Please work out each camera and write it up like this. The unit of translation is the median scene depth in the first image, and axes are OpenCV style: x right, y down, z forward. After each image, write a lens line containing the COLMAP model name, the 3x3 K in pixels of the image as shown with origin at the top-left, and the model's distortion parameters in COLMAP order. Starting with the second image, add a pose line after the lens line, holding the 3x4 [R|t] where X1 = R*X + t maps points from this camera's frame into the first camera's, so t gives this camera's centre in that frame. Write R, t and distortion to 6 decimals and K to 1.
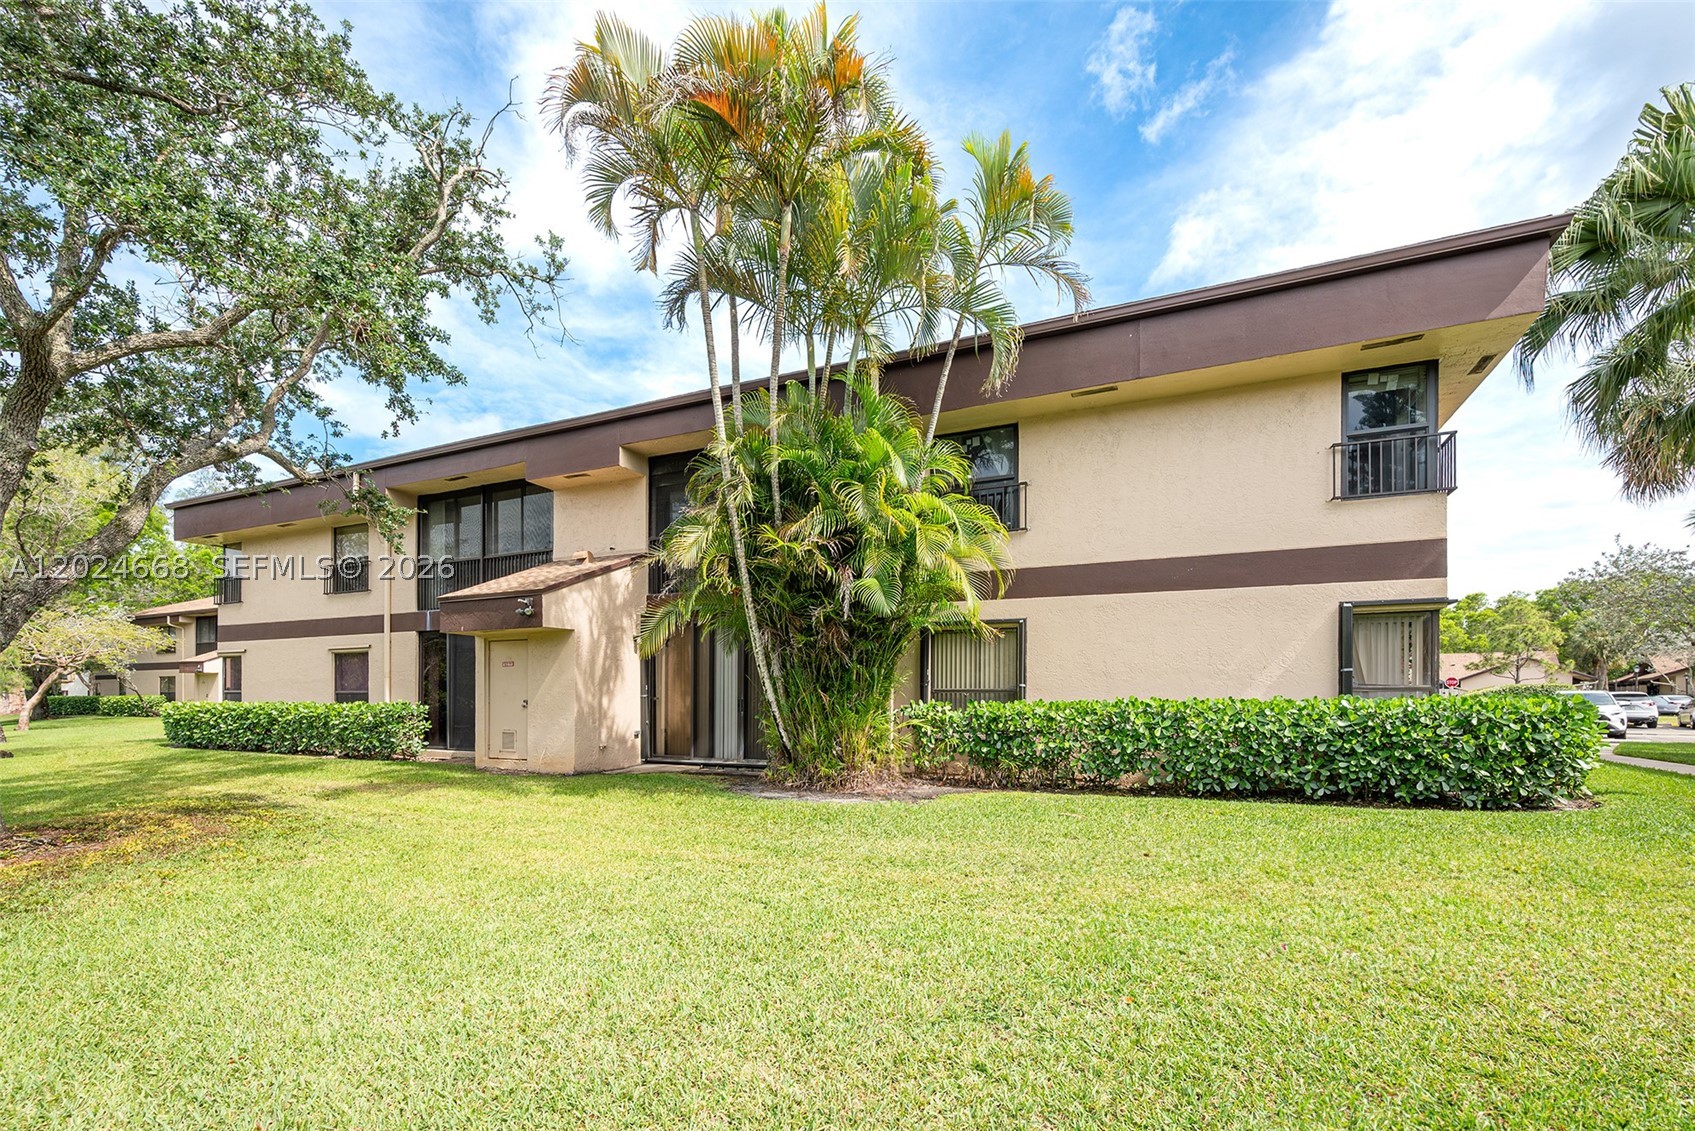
lens RADIAL K [[693.5, 0, 847.3], [0, 693.5, 678.4], [0, 0, 1]] dist [-0.001465, -0.000214]
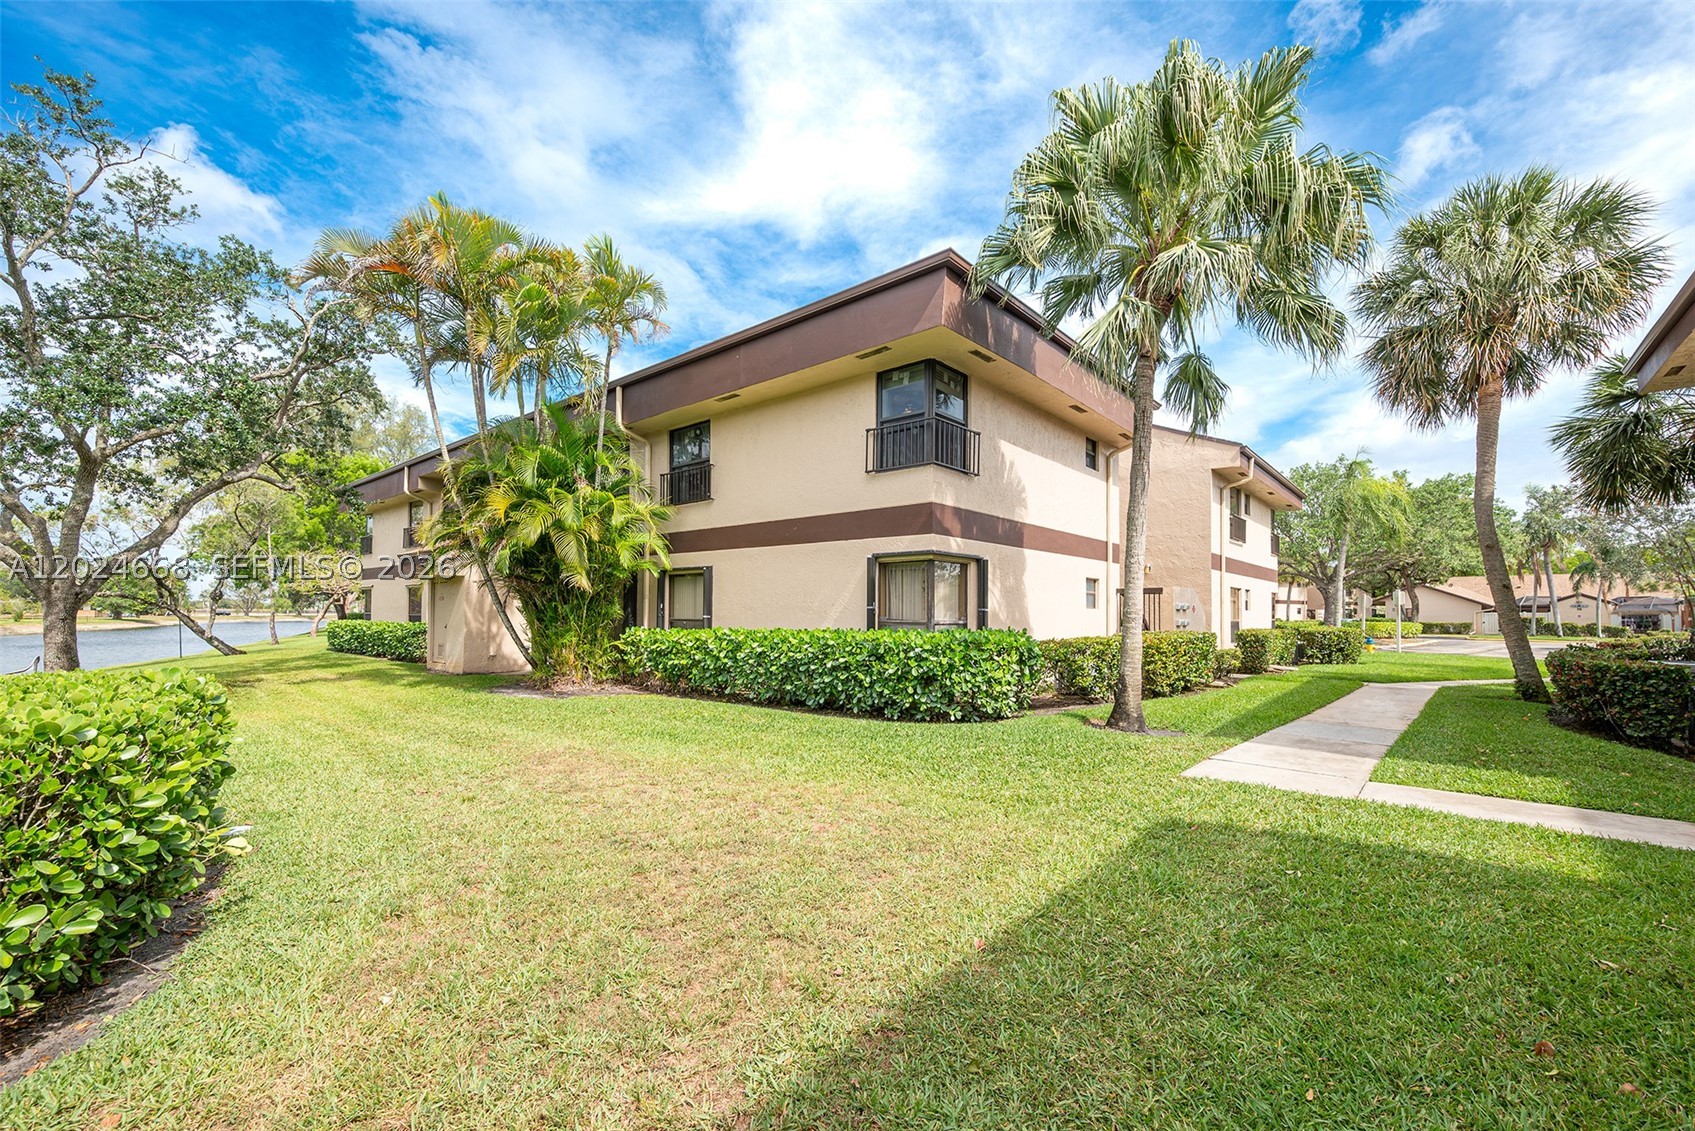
lens RADIAL K [[692.3, 0, 848.0], [0, 692.3, 606.4], [0, 0, 1]] dist [-0.003644, -0.000632]
pose [[0.959531, 0.007141, -0.281512, 0.900043], [-0.008254, 0.999962, -0.002768, -0.008451], [0.281482, 0.004980, 0.959554, -0.196846]]
